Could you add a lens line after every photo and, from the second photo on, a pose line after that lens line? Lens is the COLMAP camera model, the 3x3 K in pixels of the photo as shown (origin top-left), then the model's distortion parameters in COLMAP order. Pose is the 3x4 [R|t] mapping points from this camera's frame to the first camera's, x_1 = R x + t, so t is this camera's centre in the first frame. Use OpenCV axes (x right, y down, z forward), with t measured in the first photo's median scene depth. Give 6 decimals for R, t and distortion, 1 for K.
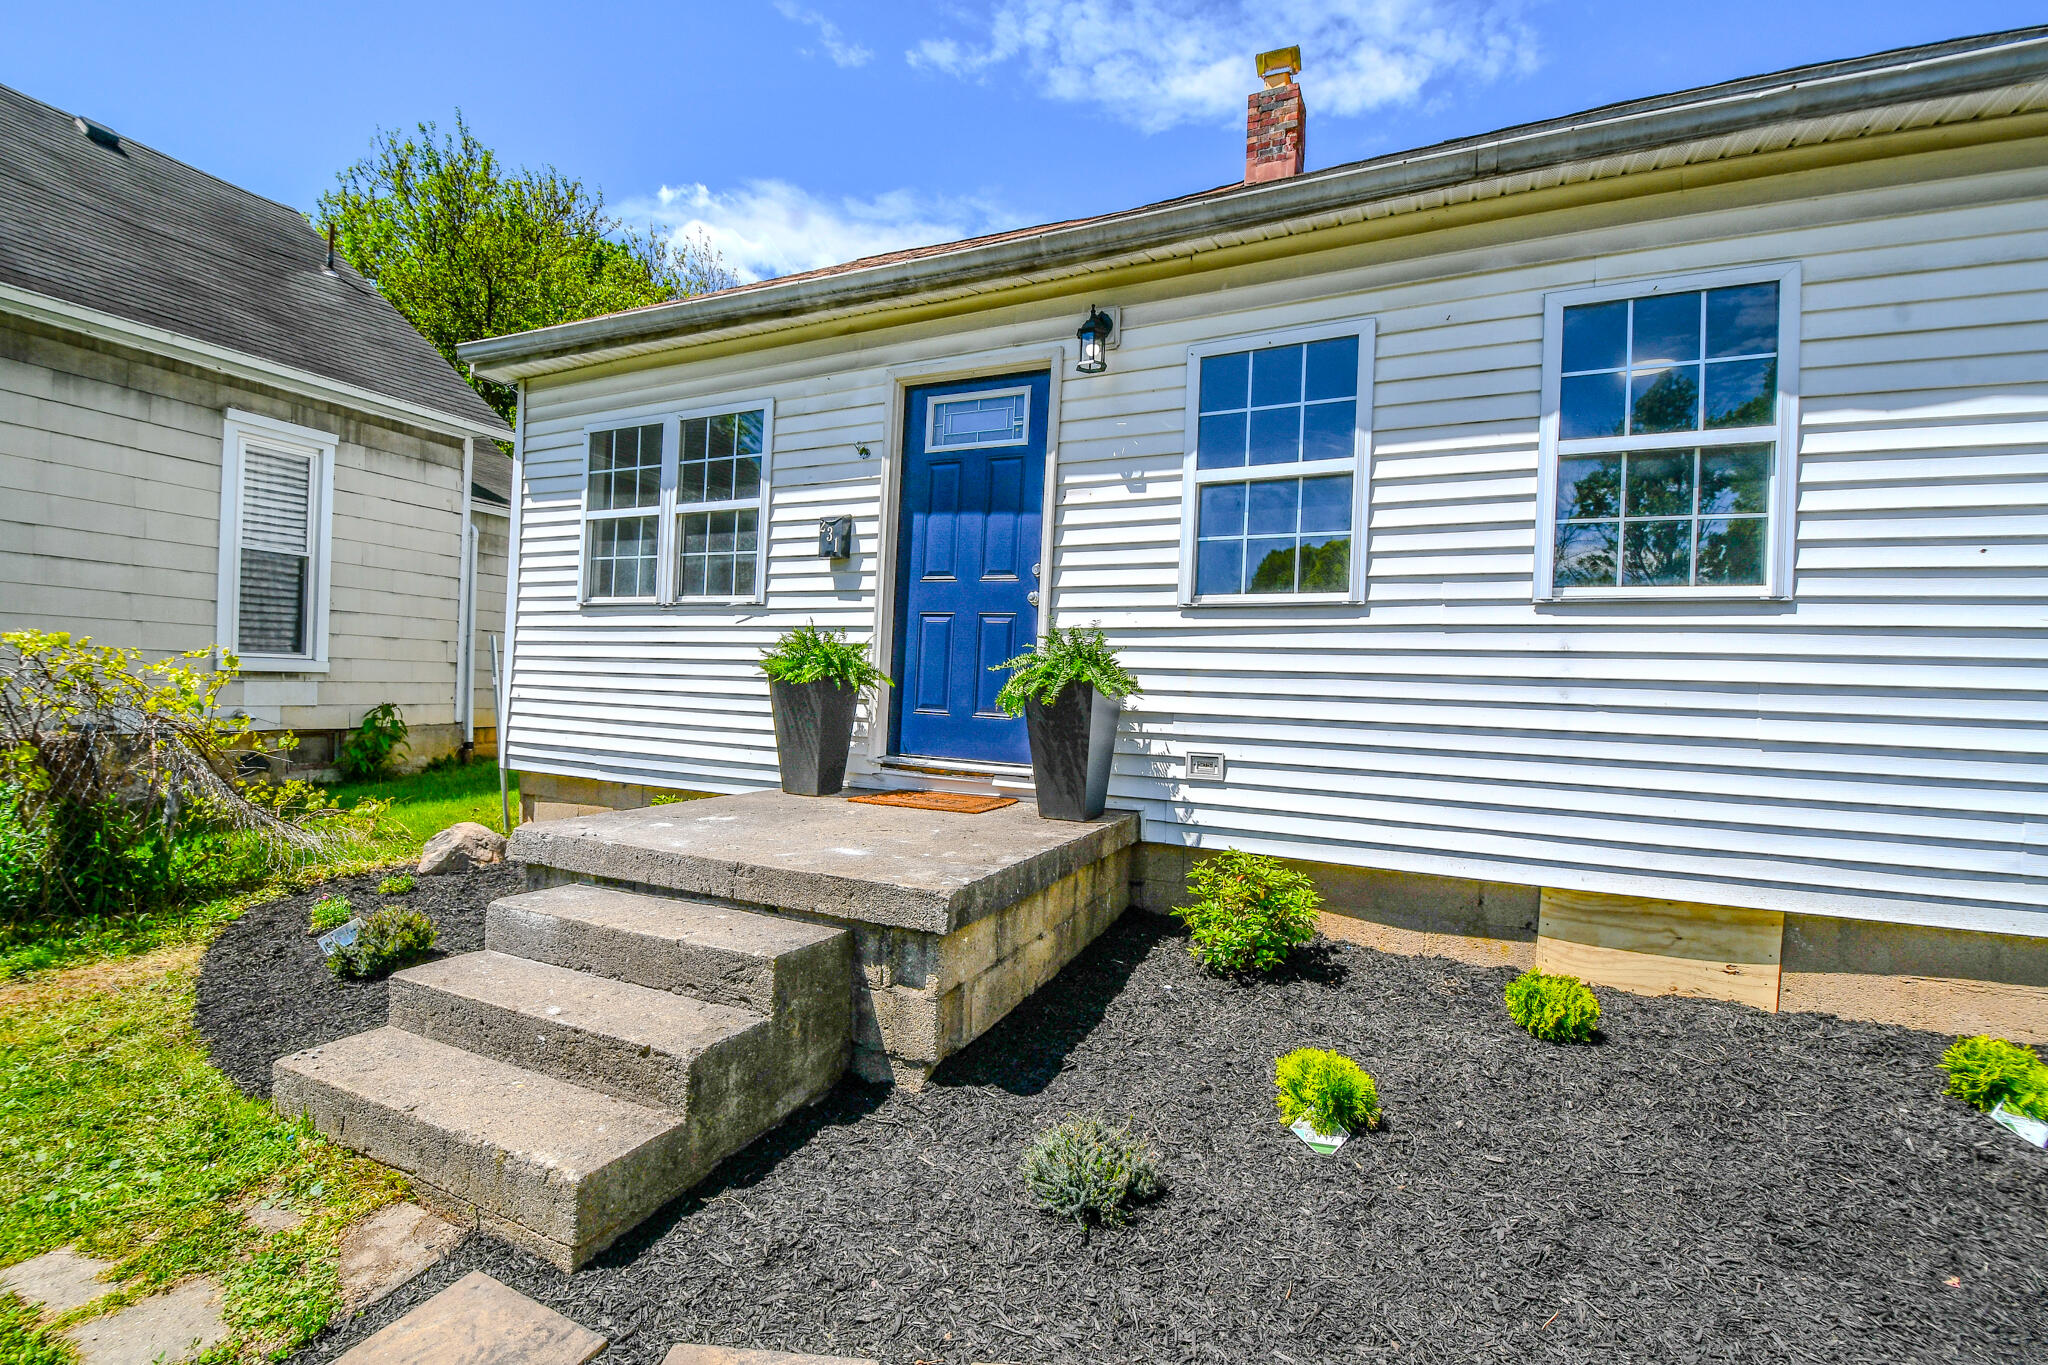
lens RADIAL K [[889.7, 0, 996.4], [0, 889.7, 694.7], [0, 0, 1]] dist [0.004308, -0.014623]
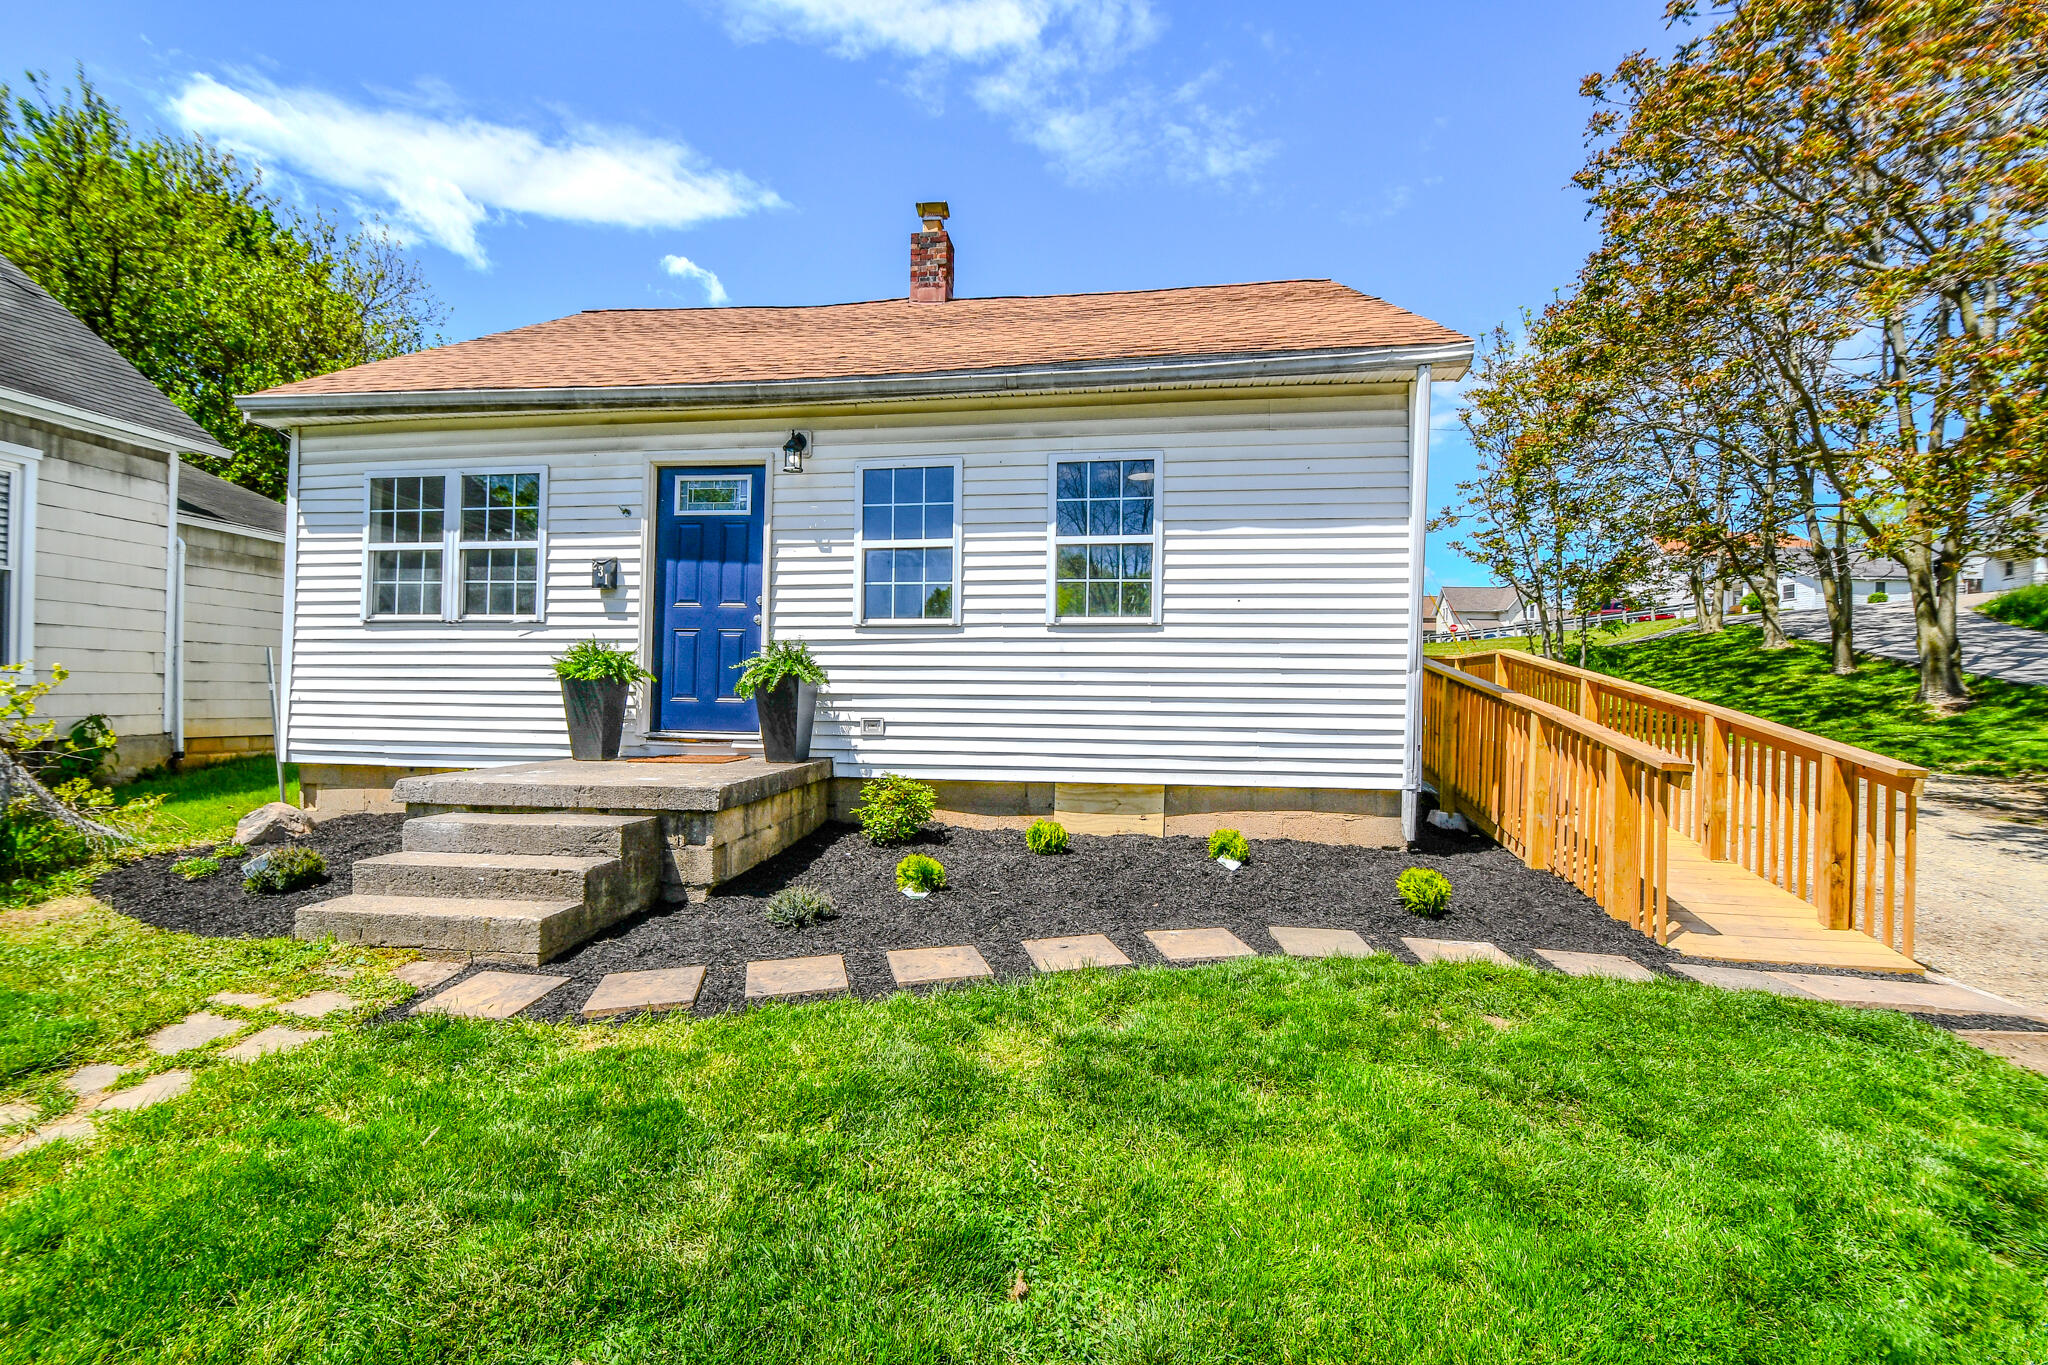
lens RADIAL K [[889.7, 0, 993.1], [0, 889.7, 694.2], [0, 0, 1]] dist [0.004308, -0.014623]
pose [[0.951321, -0.024591, 0.307220, -0.043751], [0.025929, 0.999664, -0.000273, 0.026395], [-0.307110, 0.008226, 0.951639, -0.536861]]
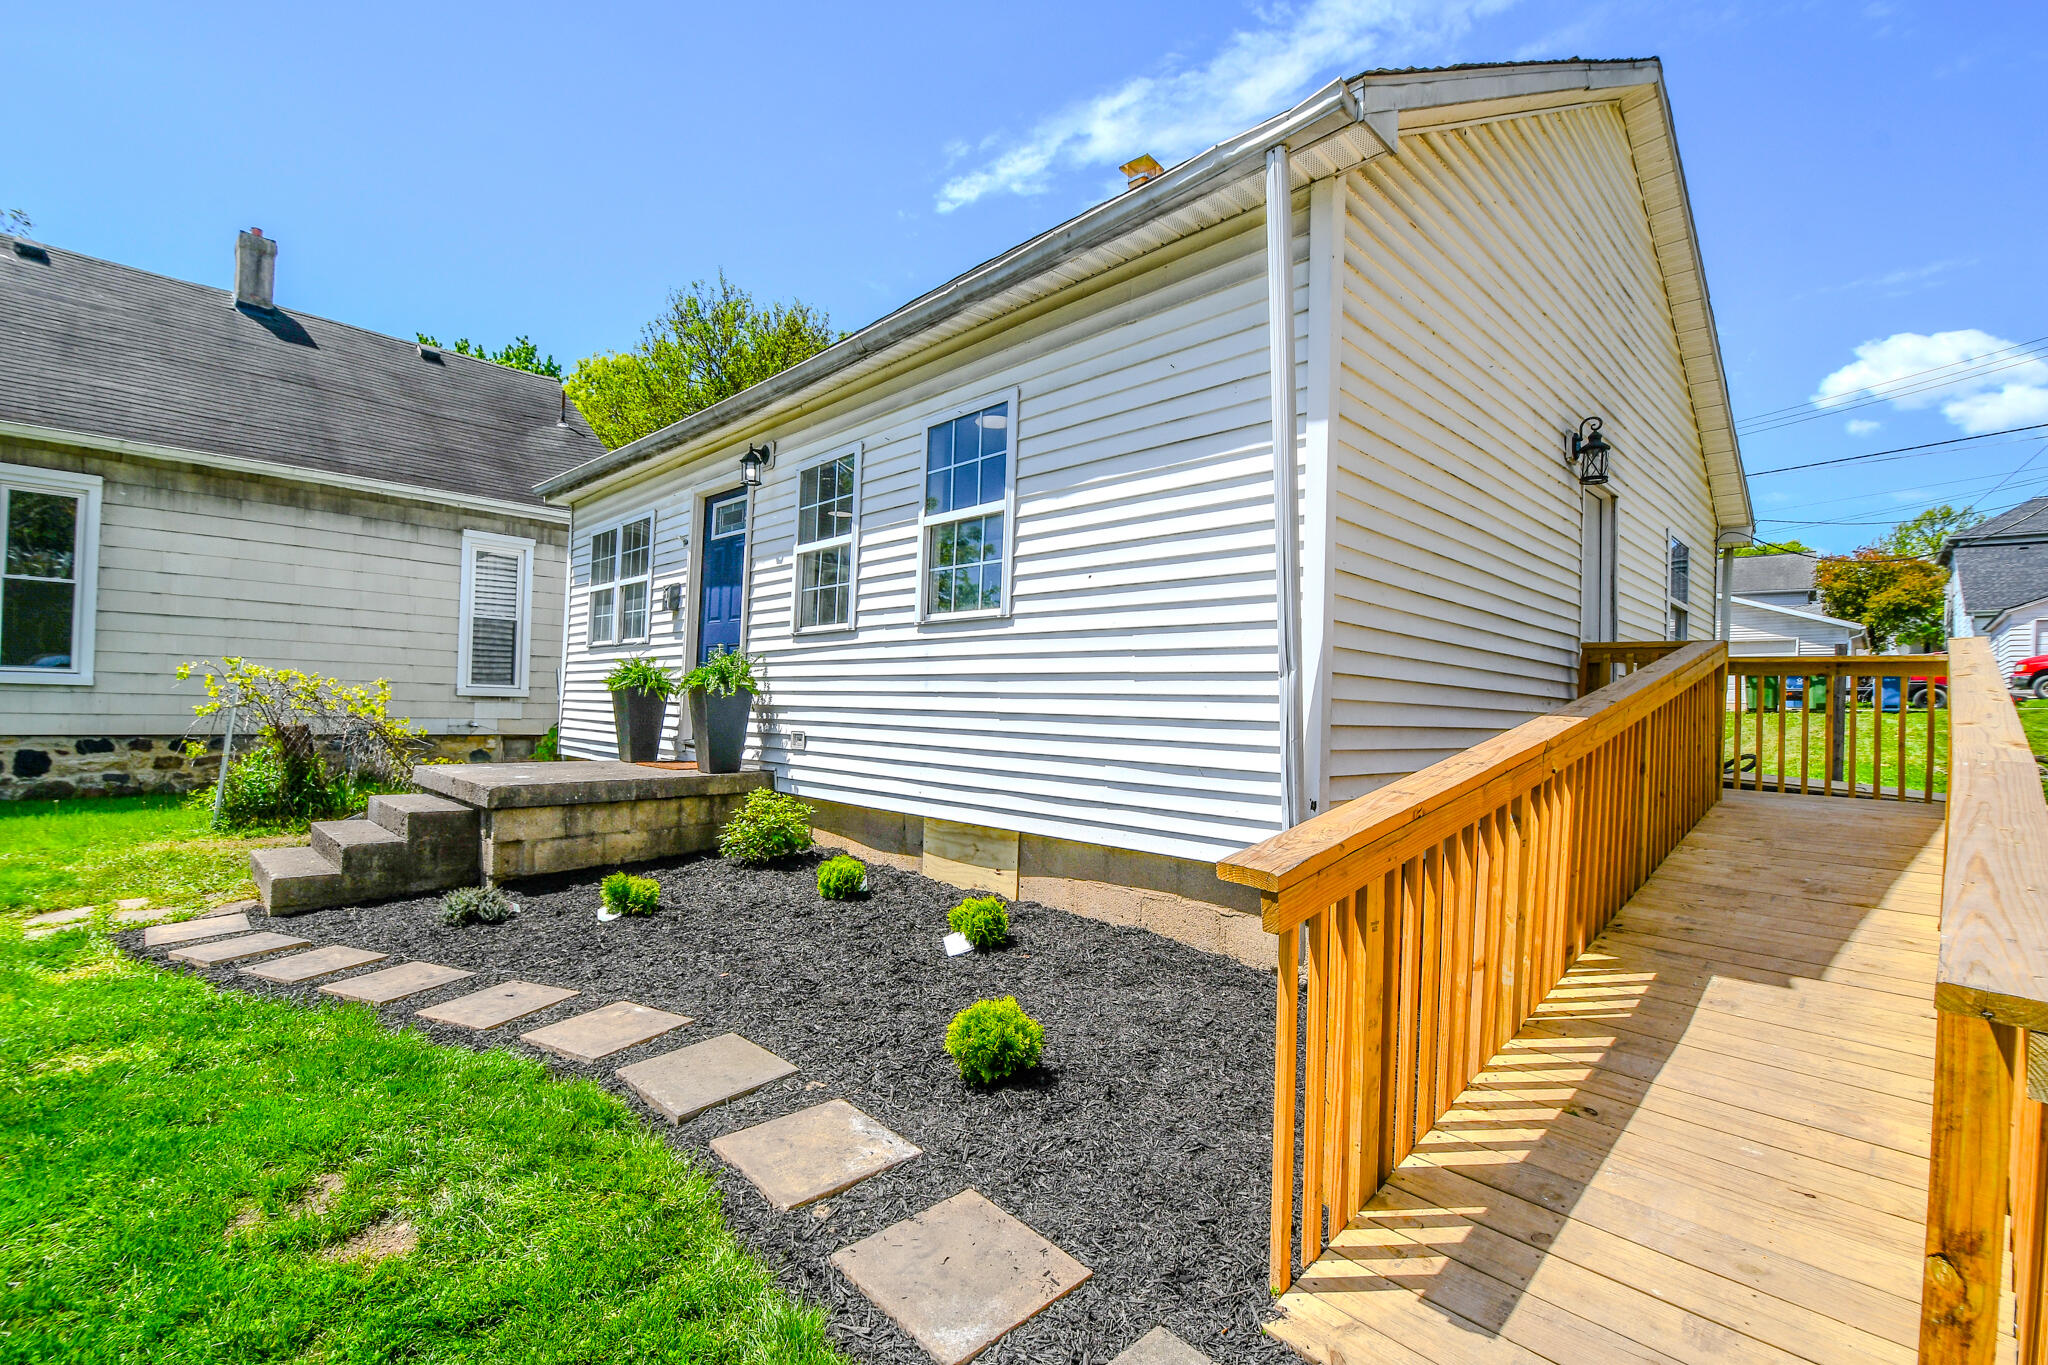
lens RADIAL K [[889.7, 0, 999.0], [0, 889.7, 694.6], [0, 0, 1]] dist [0.004308, -0.014623]
pose [[0.940754, -0.013992, -0.338802, 0.982187], [0.001780, 0.999338, -0.036327, 0.053546], [0.339086, 0.033571, 0.940156, -0.280443]]
